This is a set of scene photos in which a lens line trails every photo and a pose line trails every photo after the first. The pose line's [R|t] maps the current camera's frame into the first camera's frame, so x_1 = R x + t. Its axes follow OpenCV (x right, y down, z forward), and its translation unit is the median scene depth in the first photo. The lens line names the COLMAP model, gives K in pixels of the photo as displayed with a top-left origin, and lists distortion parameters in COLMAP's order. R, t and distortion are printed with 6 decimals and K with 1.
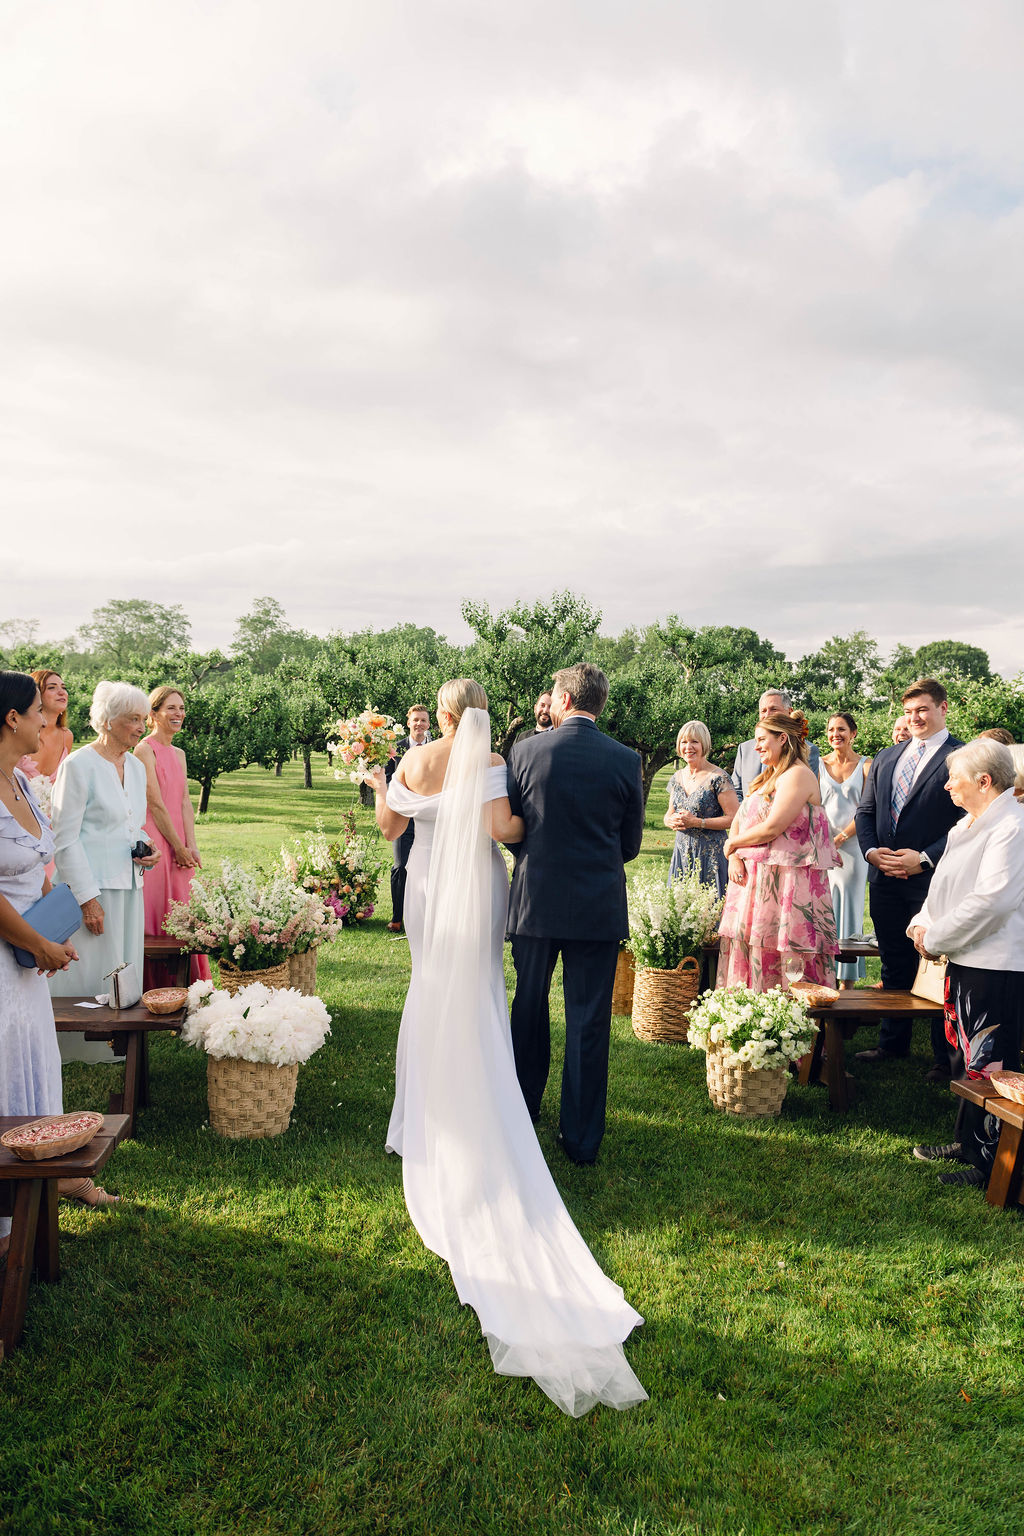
lens RADIAL K [[1044.8, 0, 508.0], [0, 1044.8, 756.6], [0, 0, 1]] dist [0.001433, 0.000593]
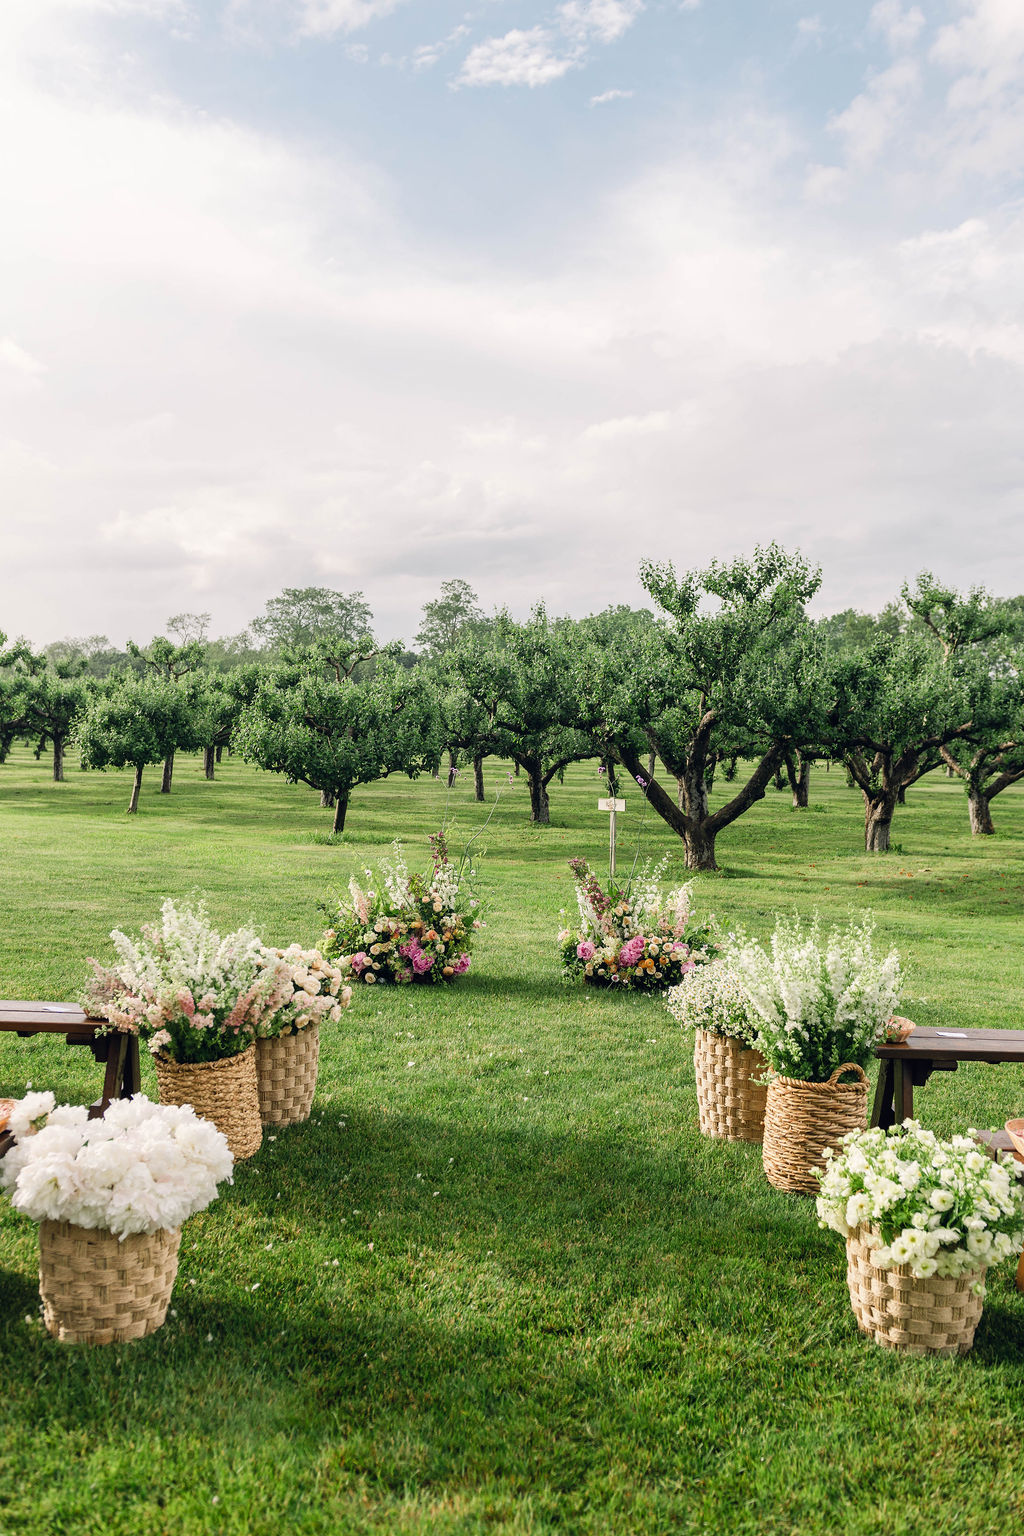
lens RADIAL K [[1240.8, 0, 515.9], [0, 1240.8, 783.3], [0, 0, 1]] dist [-0.001534, -0.013610]
pose [[0.983583, -0.004250, -0.180406, 0.067608], [0.007054, 0.999864, 0.014902, 0.004499], [0.180318, -0.015930, 0.983479, 0.134255]]
